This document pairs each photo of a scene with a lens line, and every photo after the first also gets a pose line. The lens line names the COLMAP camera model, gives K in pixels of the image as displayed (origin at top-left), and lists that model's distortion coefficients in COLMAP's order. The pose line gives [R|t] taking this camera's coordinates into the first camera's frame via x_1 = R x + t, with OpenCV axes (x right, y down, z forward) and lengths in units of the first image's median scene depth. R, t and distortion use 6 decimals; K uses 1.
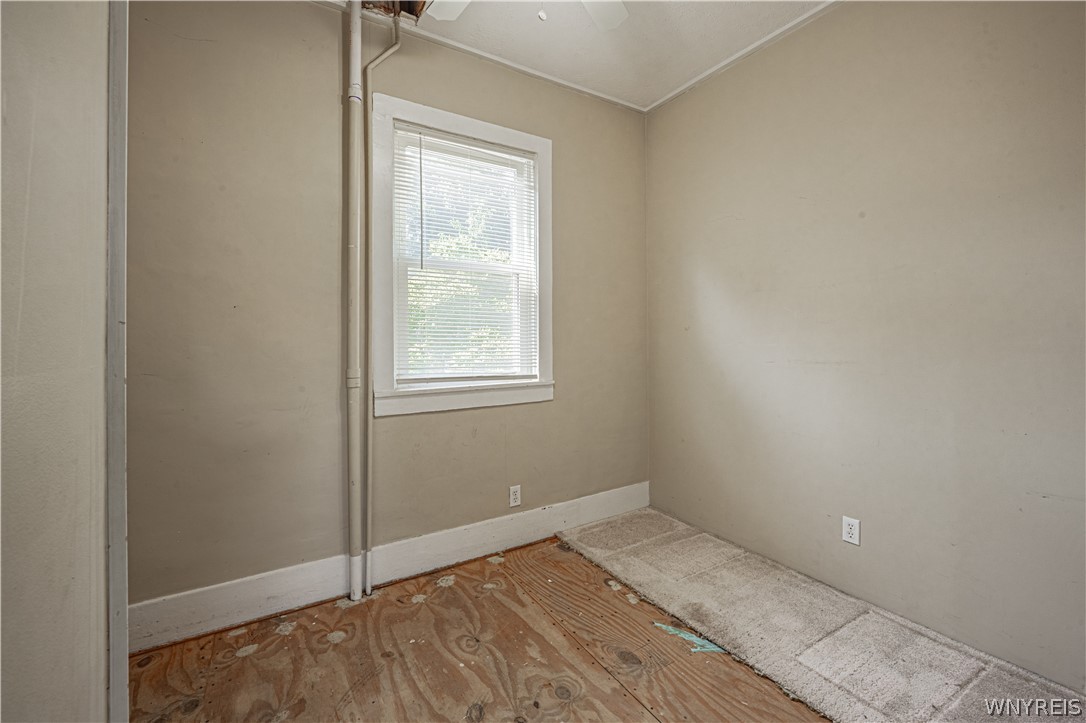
lens RADIAL K [[460.3, 0, 569.4], [0, 460.3, 329.2], [0, 0, 1]] dist [-0.000812, 0.000045]
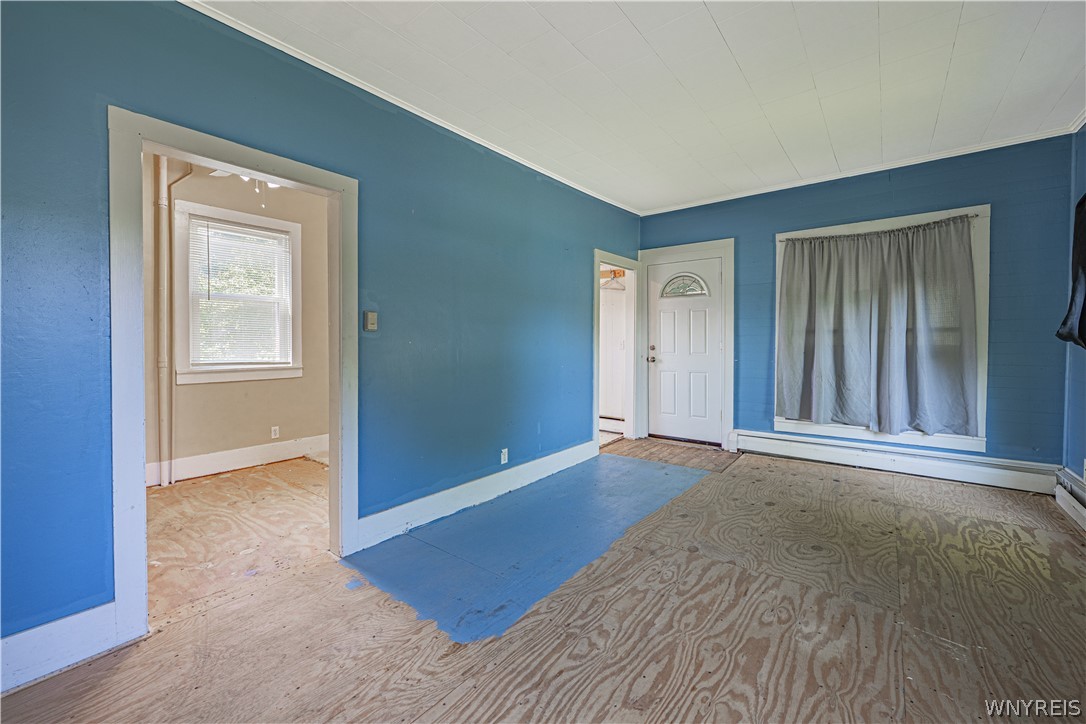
lens RADIAL K [[442.8, 0, 550.1], [0, 442.8, 343.3], [0, 0, 1]] dist [-0.001447, -0.000084]
pose [[0.950011, 0.007565, 0.312124, 0.404176], [-0.015531, 0.999614, 0.023046, -0.028237], [-0.311829, -0.026742, 0.949762, -1.046448]]
